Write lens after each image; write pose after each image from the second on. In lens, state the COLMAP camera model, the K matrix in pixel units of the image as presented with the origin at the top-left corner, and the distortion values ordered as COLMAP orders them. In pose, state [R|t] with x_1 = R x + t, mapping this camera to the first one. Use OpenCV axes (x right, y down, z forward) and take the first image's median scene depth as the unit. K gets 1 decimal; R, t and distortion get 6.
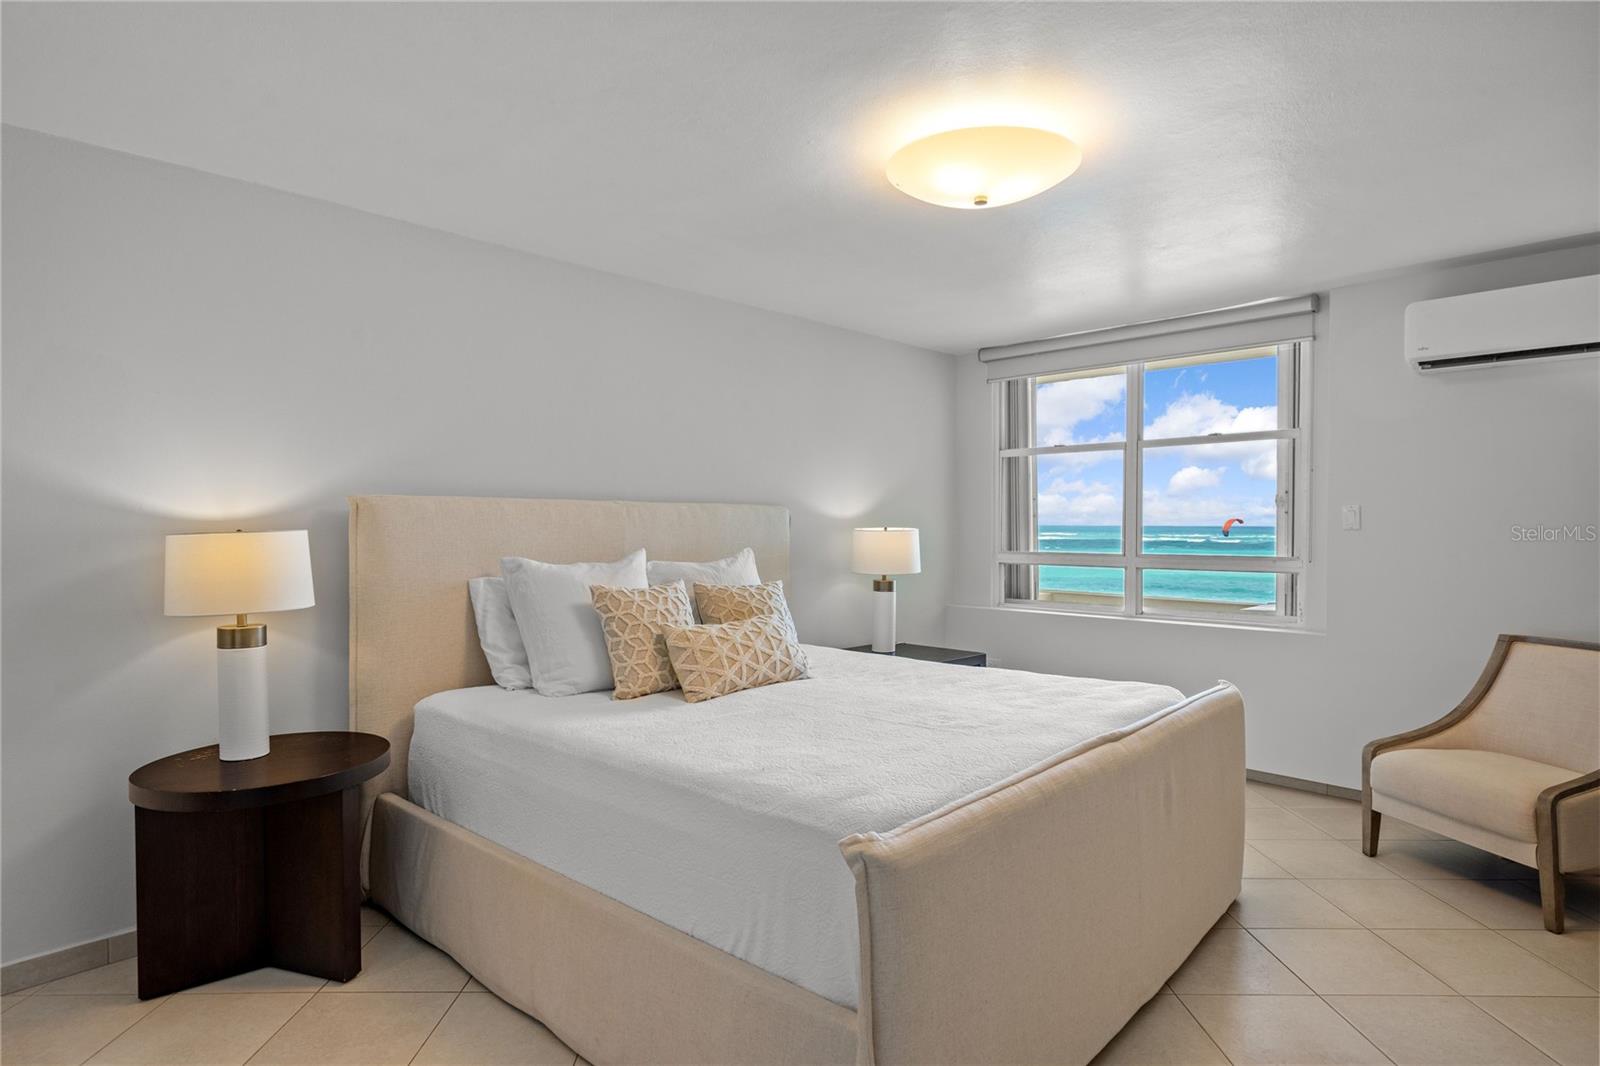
lens RADIAL K [[875.6, 0, 802.2], [0, 875.6, 533.3], [0, 0, 1]] dist [0.005944, 0.000250]
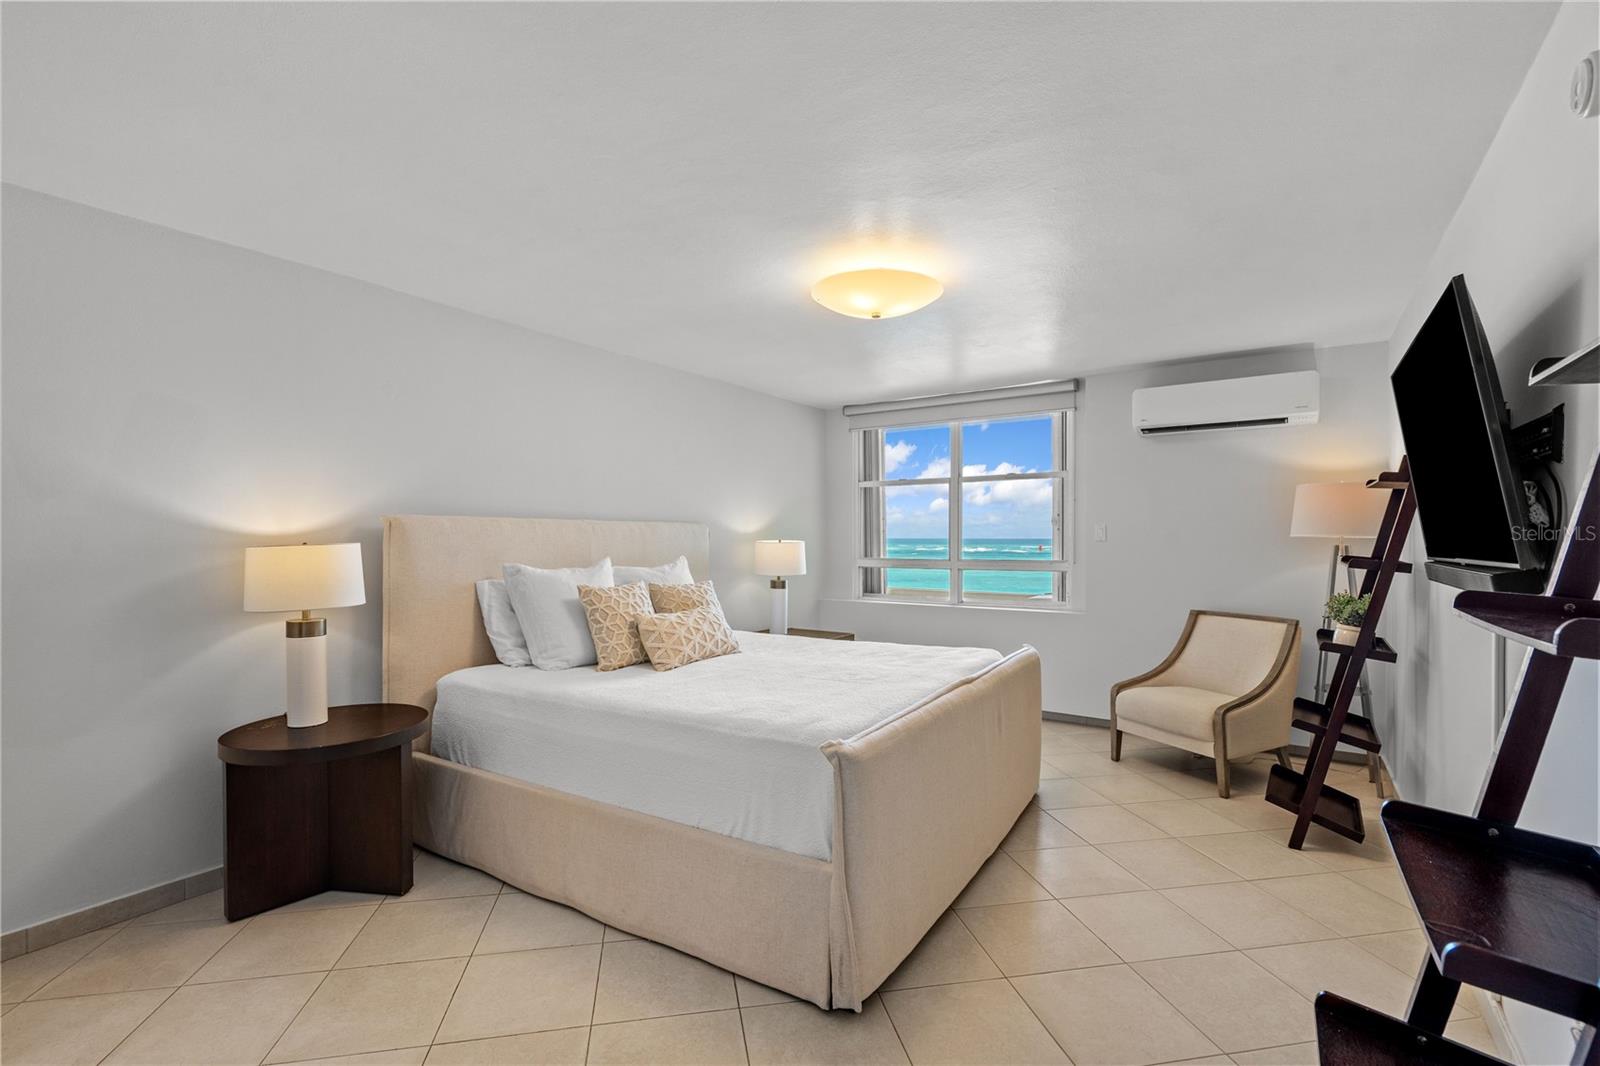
lens RADIAL K [[732.7, 0, 796.2], [0, 732.7, 532.7], [0, 0, 1]] dist [-0.005537, 0.000742]
pose [[0.982898, 0.000360, 0.184148, -0.127983], [0.002674, 0.999865, -0.016226, 0.000291], [-0.184129, 0.016441, 0.982765, -0.138602]]
